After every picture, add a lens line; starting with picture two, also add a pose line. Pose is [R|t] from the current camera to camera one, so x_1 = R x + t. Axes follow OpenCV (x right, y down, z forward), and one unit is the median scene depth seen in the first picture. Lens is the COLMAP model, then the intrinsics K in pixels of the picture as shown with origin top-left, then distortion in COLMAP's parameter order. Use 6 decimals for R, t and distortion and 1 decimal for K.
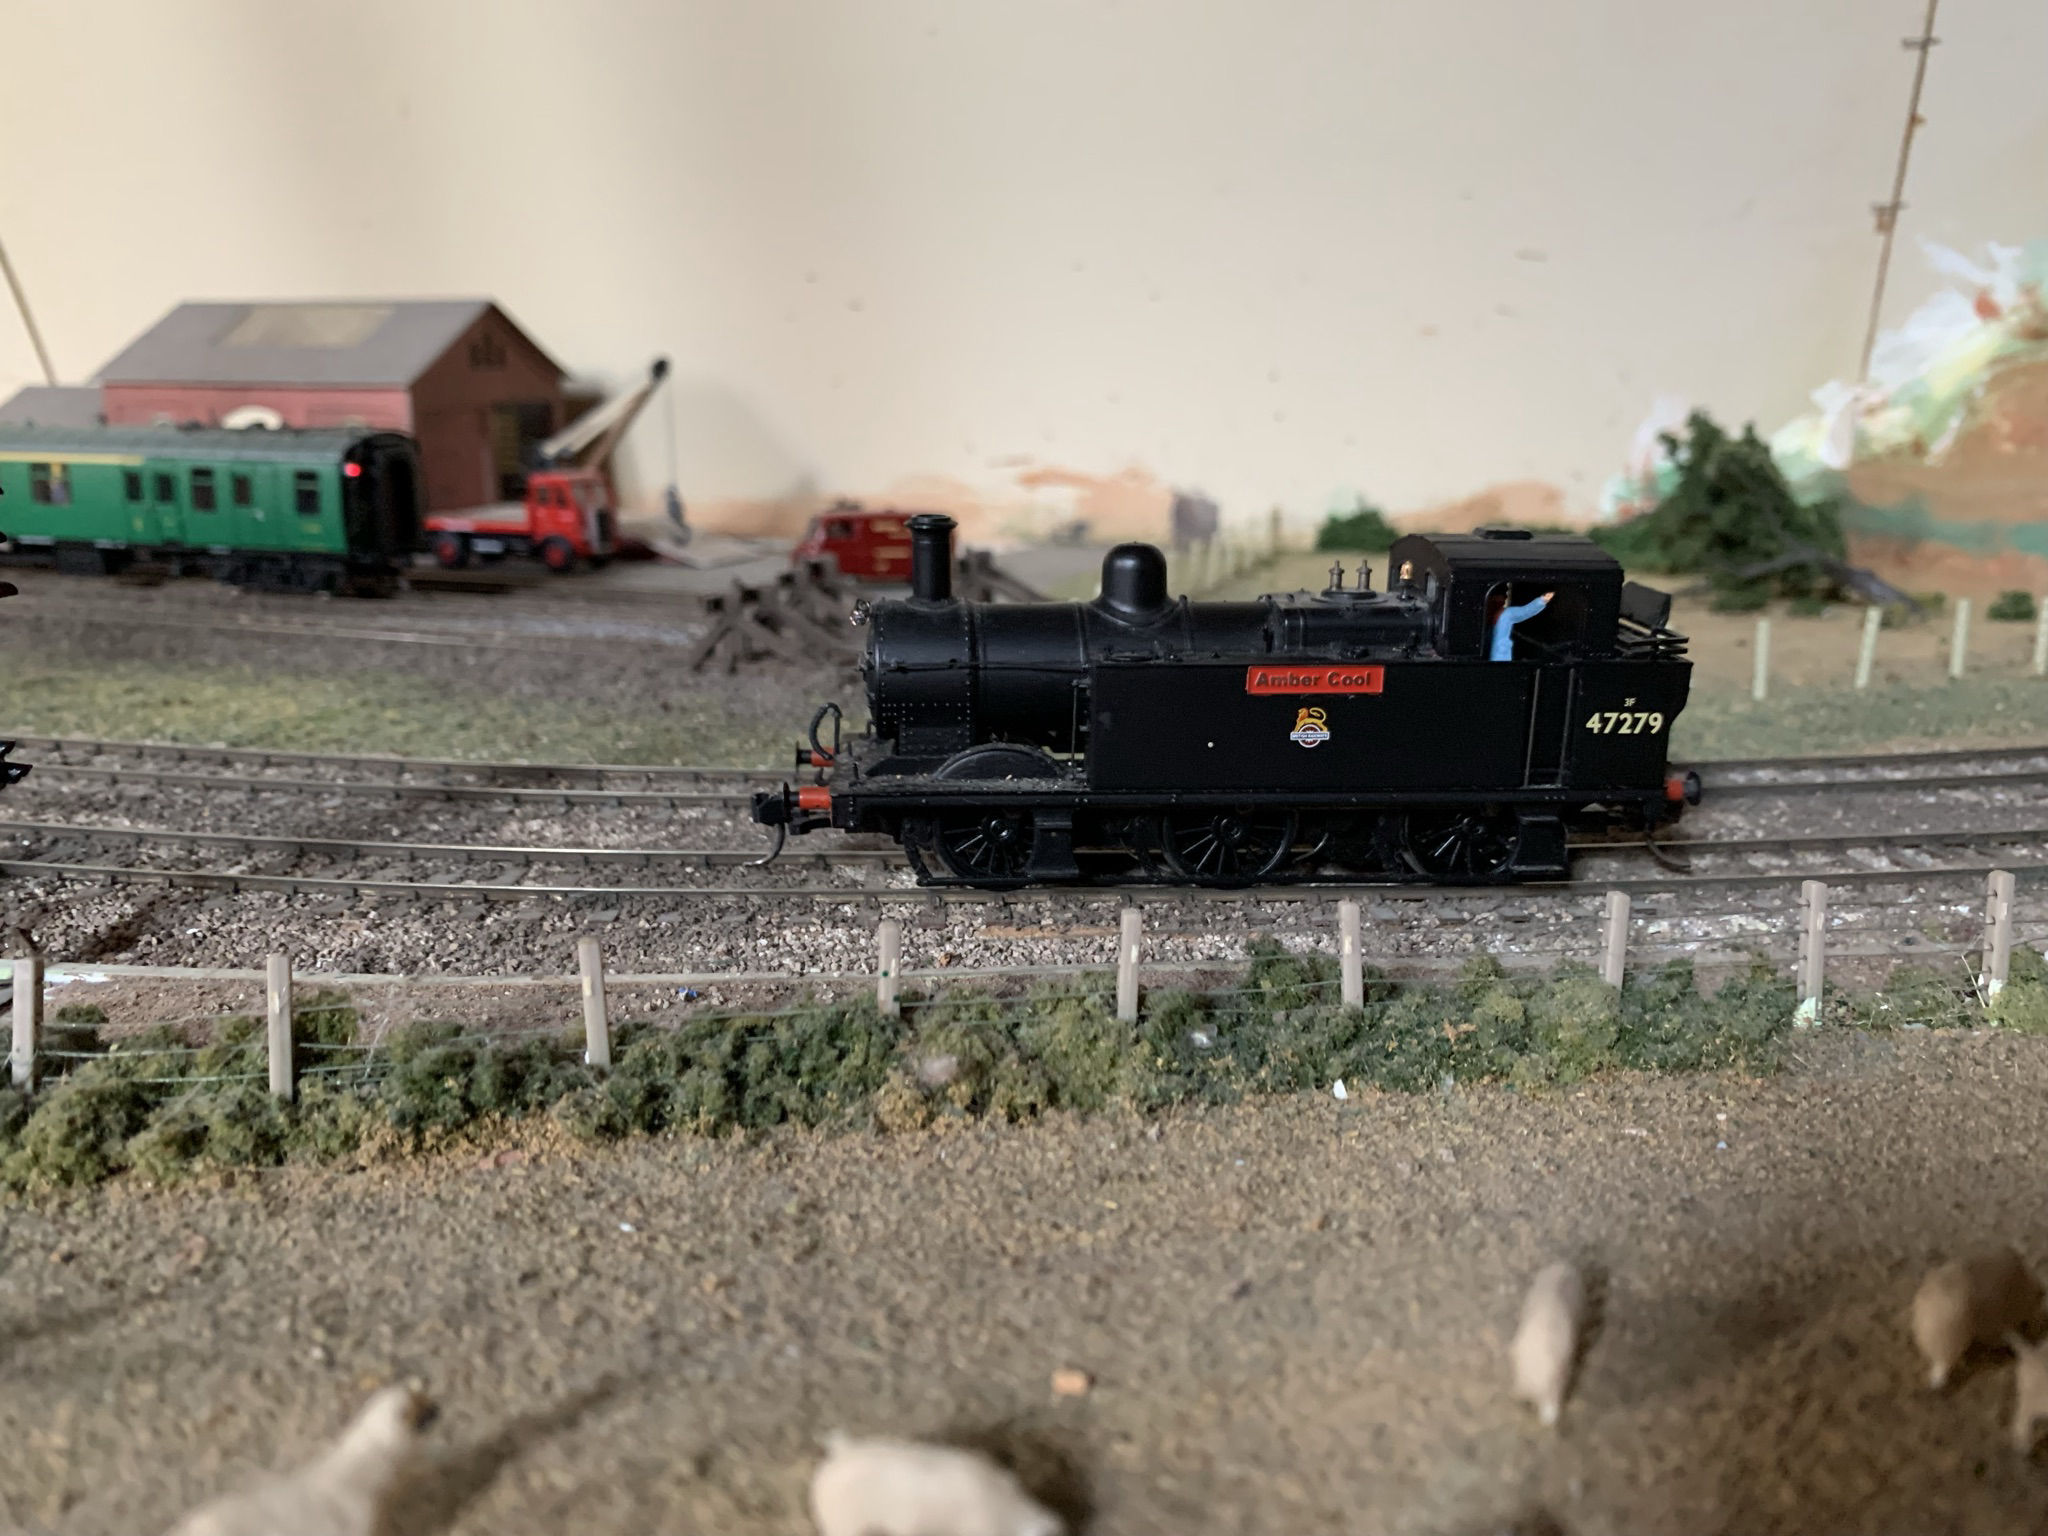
lens RADIAL K [[1602.5, 0, 1023.4], [0, 1602.5, 758.0], [0, 0, 1]] dist [0.000867, -0.020833]
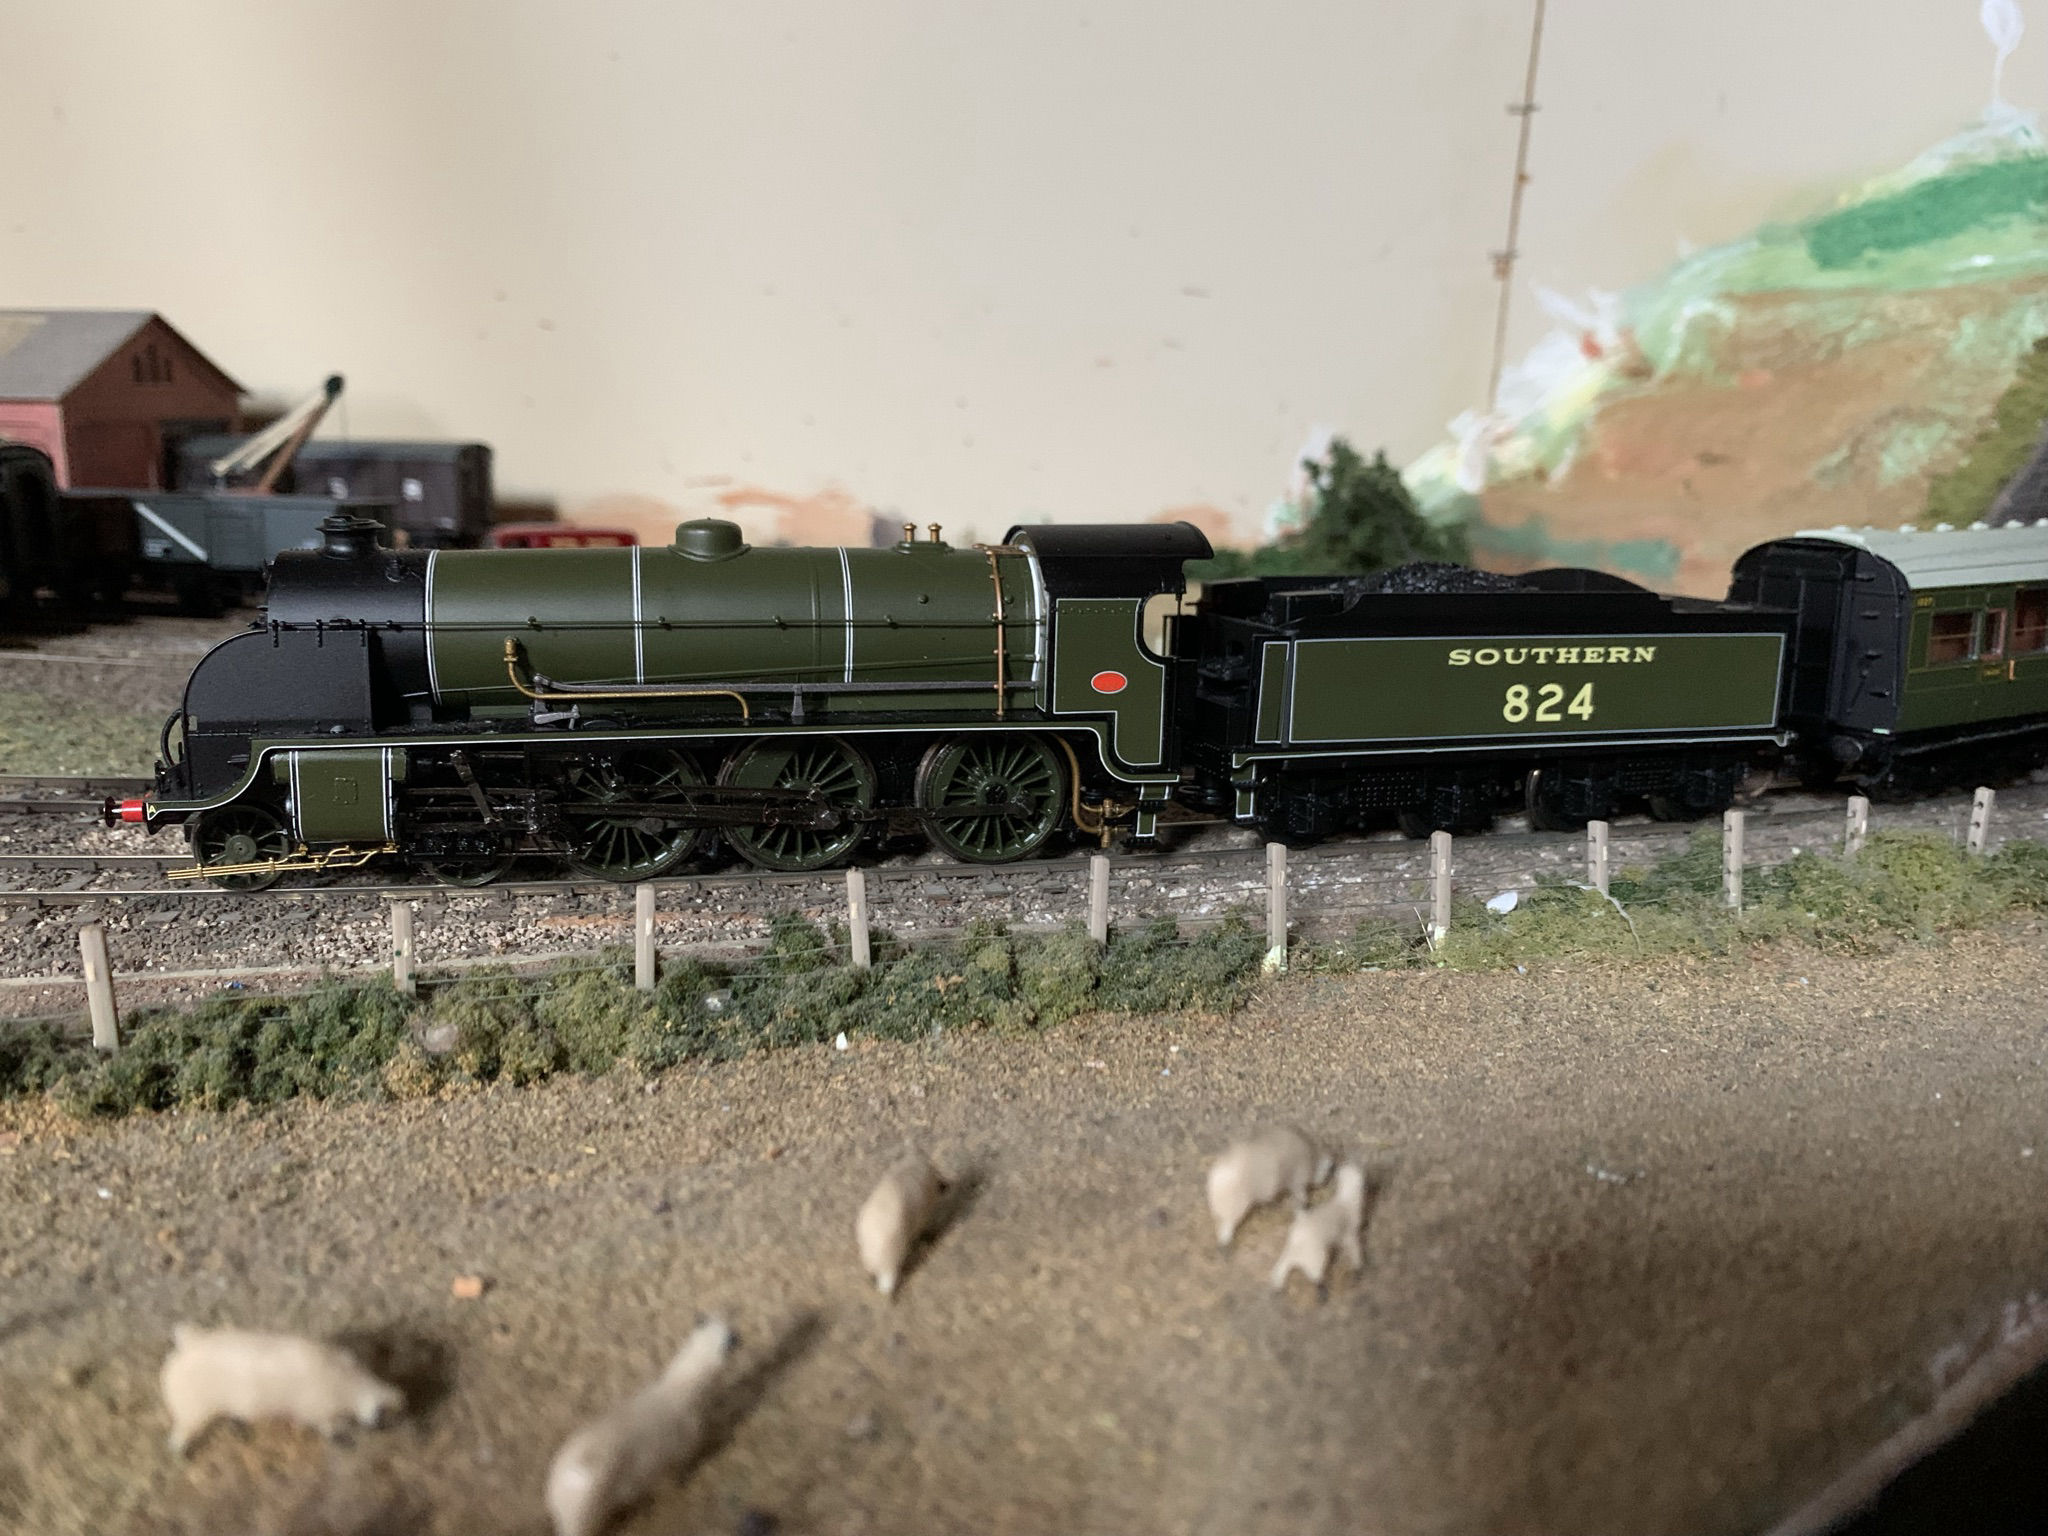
lens RADIAL K [[1602.5, 0, 1043.2], [0, 1602.5, 742.0], [0, 0, 1]] dist [0.000867, -0.020833]
pose [[0.988020, -0.018141, 0.153259, 0.166552], [0.022017, 0.999478, -0.023633, 0.029641], [-0.152750, 0.026725, 0.987903, -0.106970]]
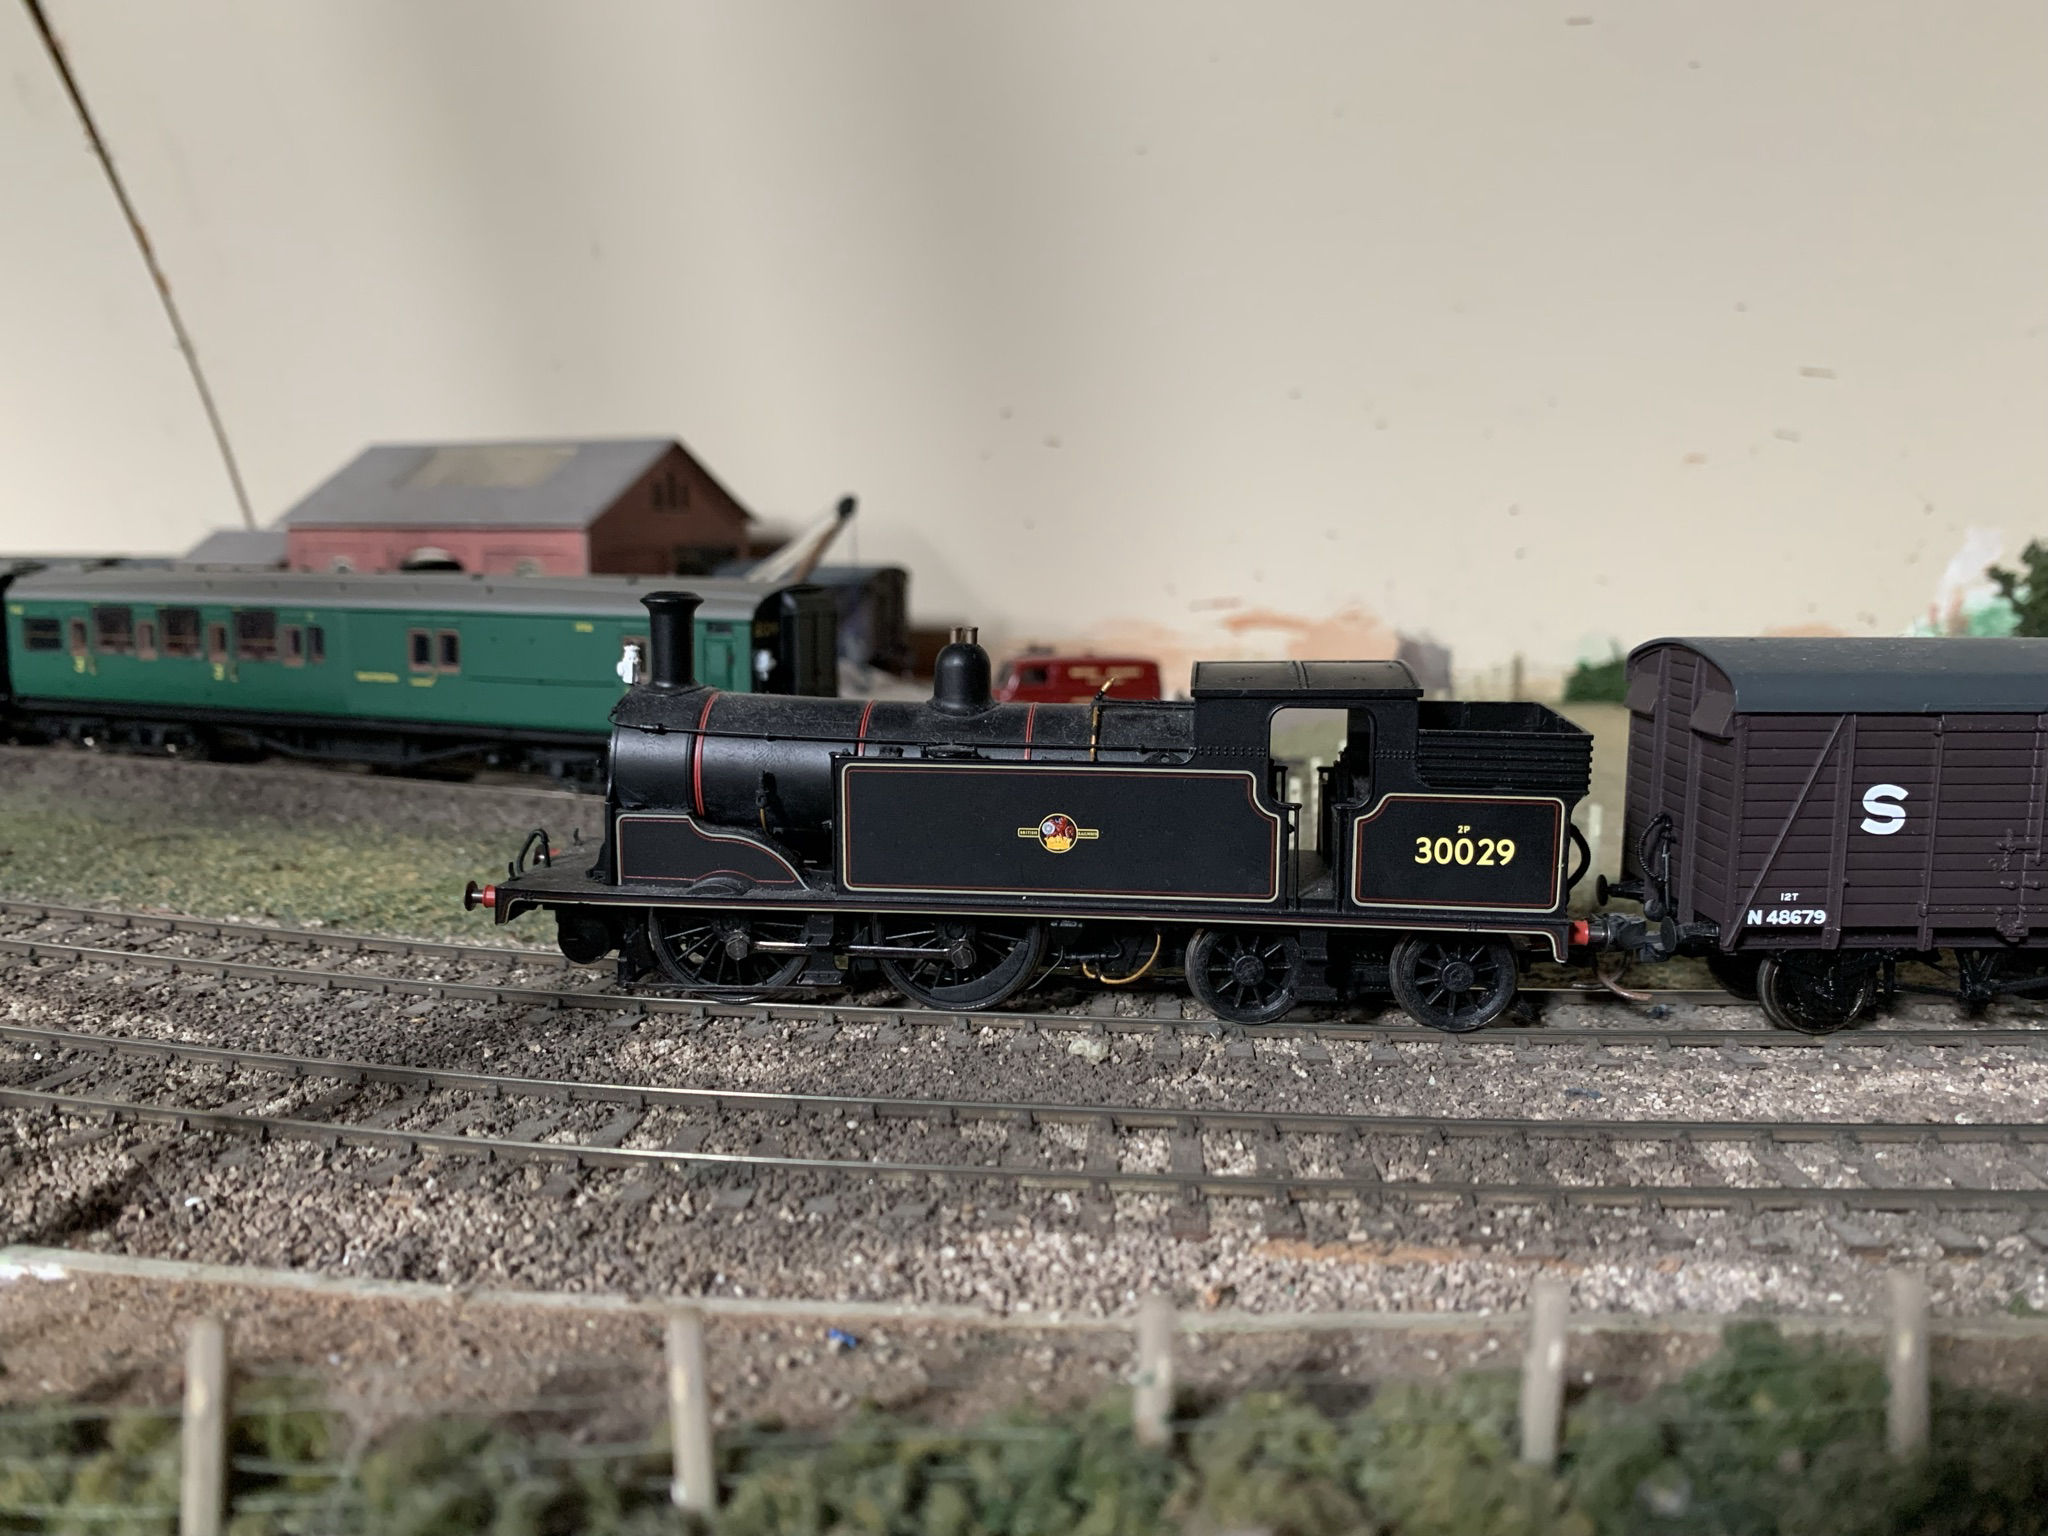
lens RADIAL K [[1602.5, 0, 1030.8], [0, 1602.5, 737.4], [0, 0, 1]] dist [0.000867, -0.020833]
pose [[0.994332, 0.007927, -0.106025, -0.065645], [-0.019063, 0.994348, -0.104440, -0.043809], [0.104598, 0.105869, 0.988863, 0.340064]]
